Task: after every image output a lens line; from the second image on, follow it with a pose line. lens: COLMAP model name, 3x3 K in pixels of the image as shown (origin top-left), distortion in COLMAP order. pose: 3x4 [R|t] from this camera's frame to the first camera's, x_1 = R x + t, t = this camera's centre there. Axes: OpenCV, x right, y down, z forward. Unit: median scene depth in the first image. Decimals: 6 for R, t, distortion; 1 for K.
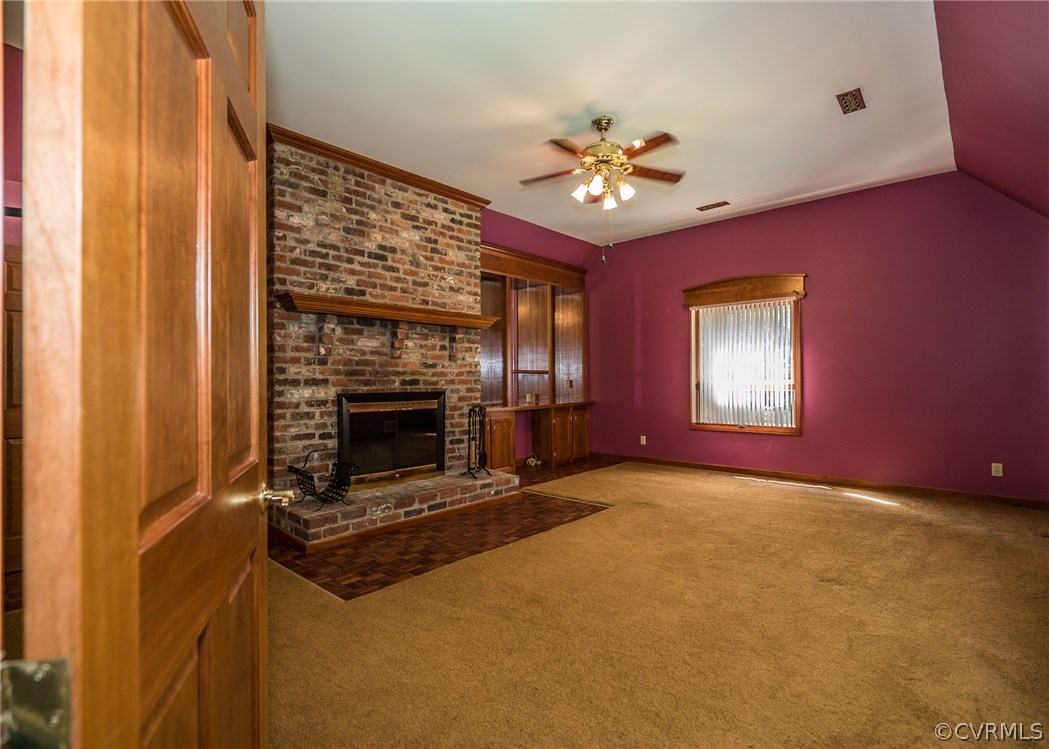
lens RADIAL K [[492.5, 0, 524.5], [0, 492.5, 374.5], [0, 0, 1]] dist [0.003086, 0.000343]
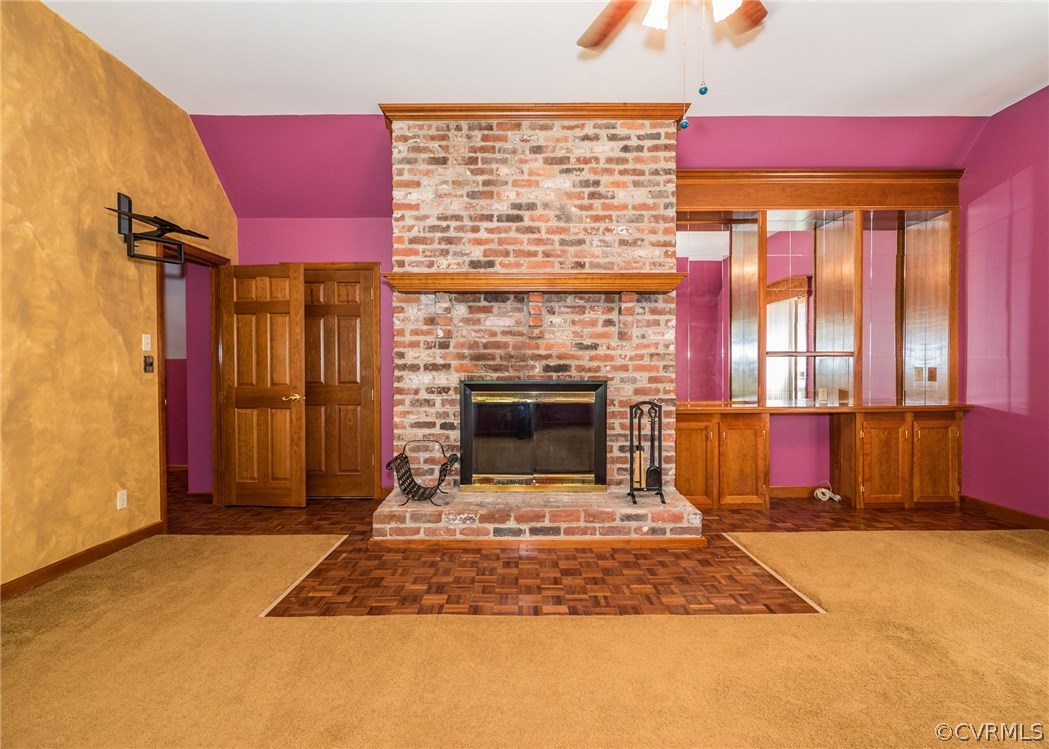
lens RADIAL K [[504.6, 0, 537.4], [0, 504.6, 374.2], [0, 0, 1]] dist [-0.002335, 0.000569]
pose [[0.688980, 0.009963, -0.724712, 0.354120], [0.005349, 0.999808, 0.018830, 0.010359], [0.724761, -0.016850, 0.688794, 0.430755]]
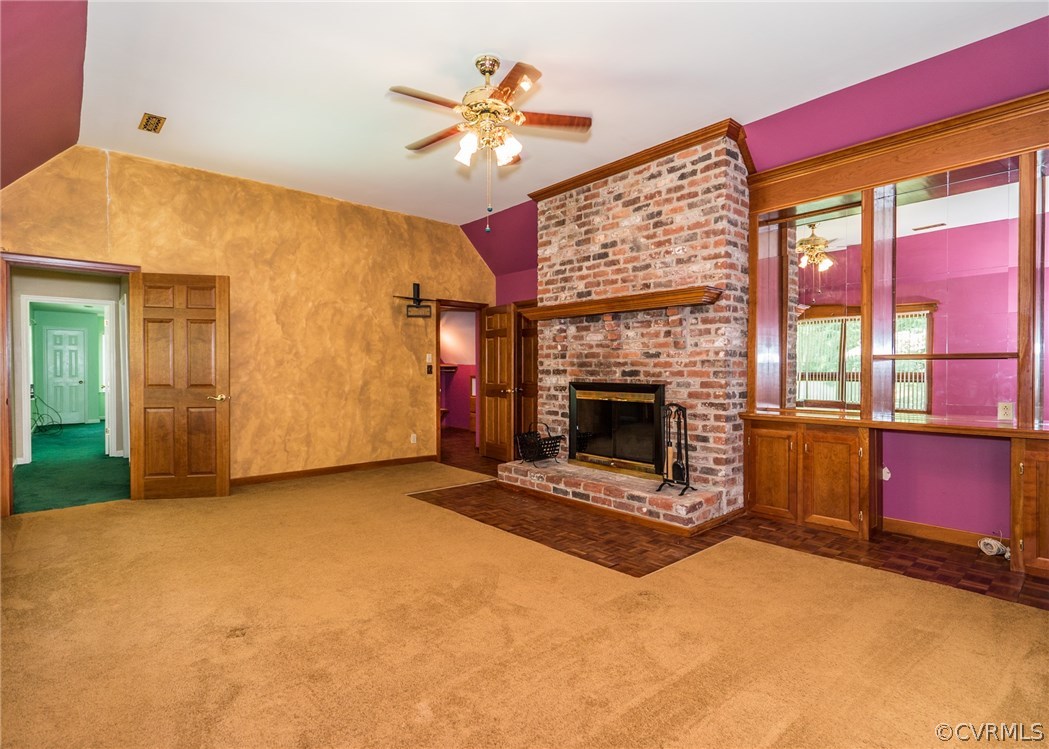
lens RADIAL K [[529.7, 0, 524.5], [0, 529.7, 374.5], [0, 0, 1]] dist [-0.001770, 0.000062]
pose [[-0.095871, 0.013150, -0.995307, 0.860134], [0.008220, 0.999889, 0.012419, 0.003573], [0.995360, -0.006990, -0.095968, 0.930264]]
